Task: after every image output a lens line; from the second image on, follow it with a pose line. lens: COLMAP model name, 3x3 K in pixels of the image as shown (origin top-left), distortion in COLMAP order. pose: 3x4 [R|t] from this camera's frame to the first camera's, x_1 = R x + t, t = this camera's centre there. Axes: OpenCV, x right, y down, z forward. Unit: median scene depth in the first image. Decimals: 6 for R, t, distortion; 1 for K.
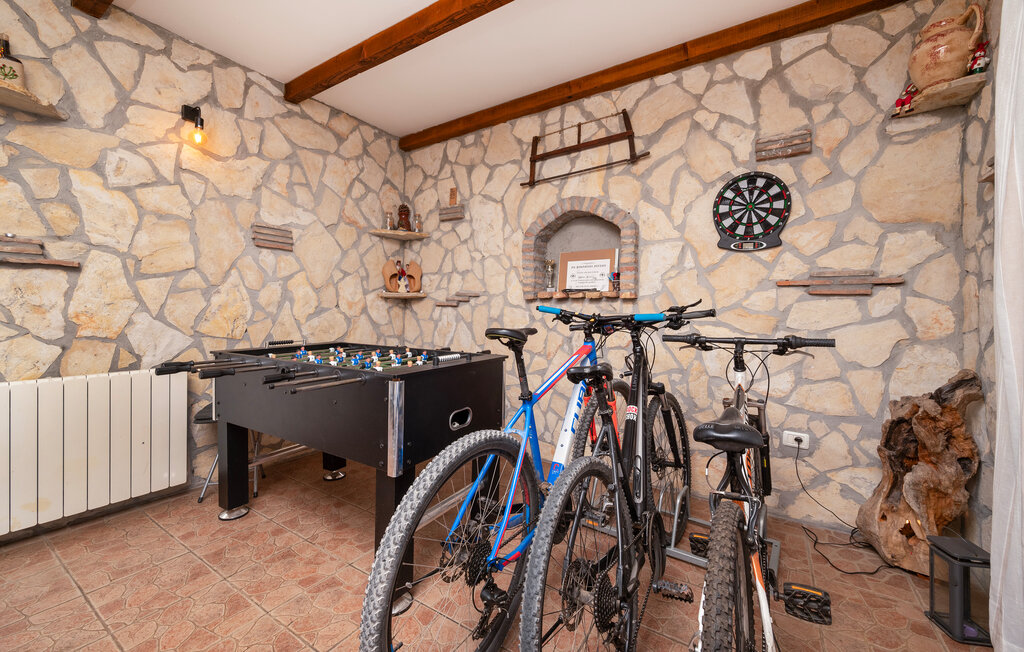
lens RADIAL K [[404.5, 0, 514.7], [0, 404.5, 308.3], [0, 0, 1]] dist [0.000788, -0.000132]
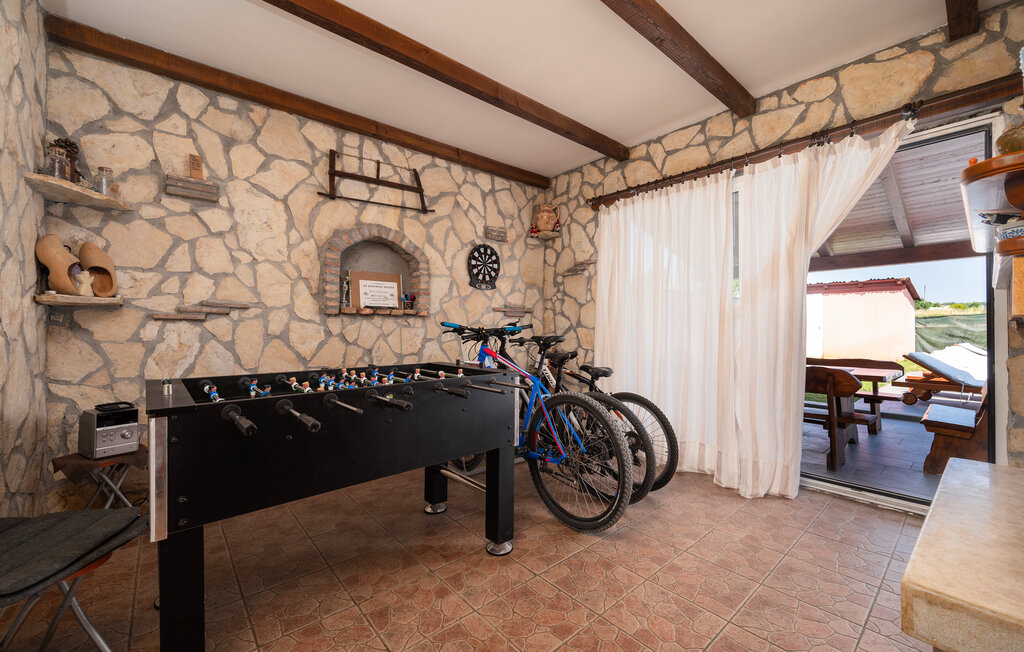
lens RADIAL K [[414.3, 0, 510.2], [0, 414.3, 318.8], [0, 0, 1]] dist [-0.000169, -0.000076]
pose [[0.283234, 0.009121, 0.959007, -0.900978], [-0.002542, 0.999958, -0.008760, -0.003387], [-0.959047, 0.000044, 0.283245, 0.333062]]
